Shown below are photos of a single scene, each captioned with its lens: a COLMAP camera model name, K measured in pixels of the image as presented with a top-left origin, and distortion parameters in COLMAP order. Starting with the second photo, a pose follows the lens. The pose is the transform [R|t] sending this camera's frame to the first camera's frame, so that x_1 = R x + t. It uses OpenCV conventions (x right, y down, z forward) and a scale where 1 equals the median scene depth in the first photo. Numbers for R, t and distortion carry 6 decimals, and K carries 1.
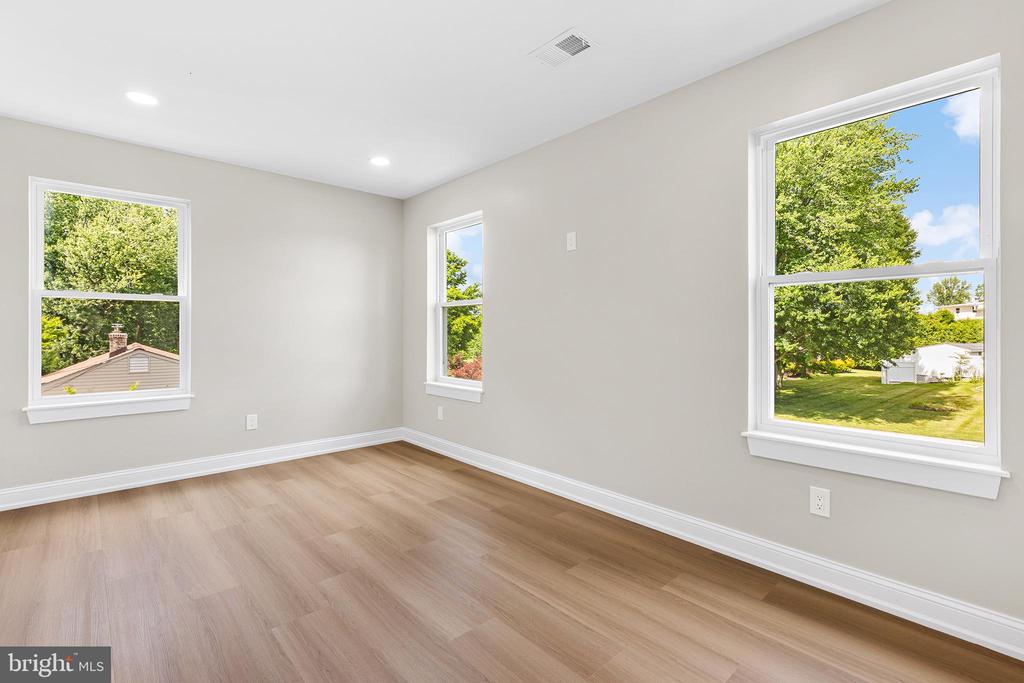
lens RADIAL K [[461.5, 0, 510.8], [0, 461.5, 336.9], [0, 0, 1]] dist [0.014203, -0.001270]
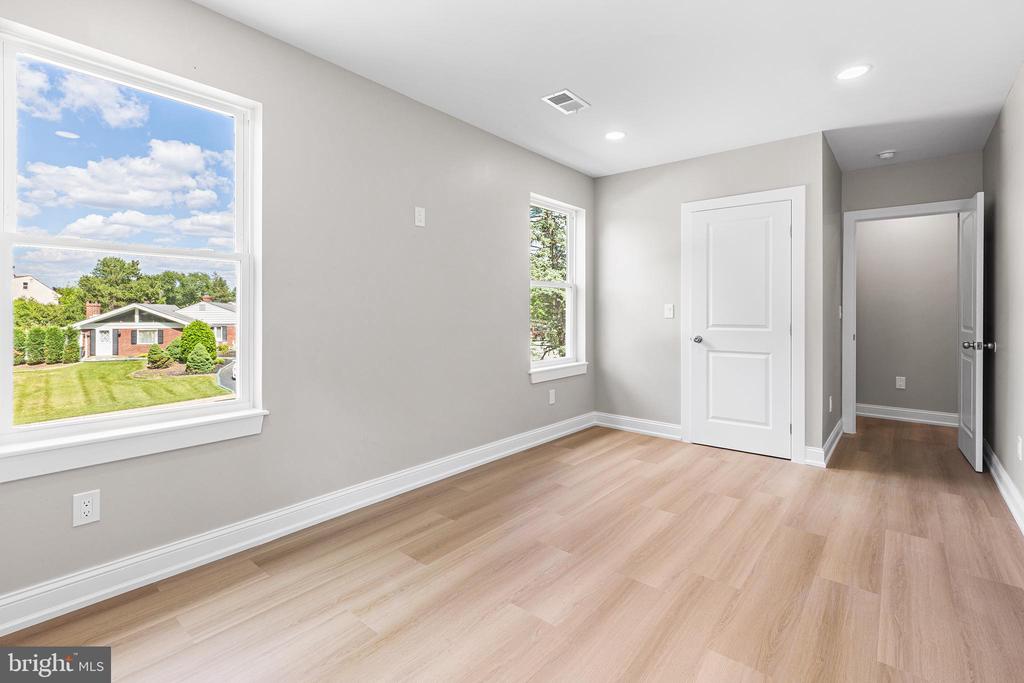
lens RADIAL K [[461.5, 0, 519.3], [0, 461.5, 319.6], [0, 0, 1]] dist [0.014203, -0.001270]
pose [[-0.130578, -0.021043, 0.991215, -0.905502], [0.005298, 0.999746, 0.021922, -0.015332], [-0.991424, 0.008114, -0.130433, 0.987673]]
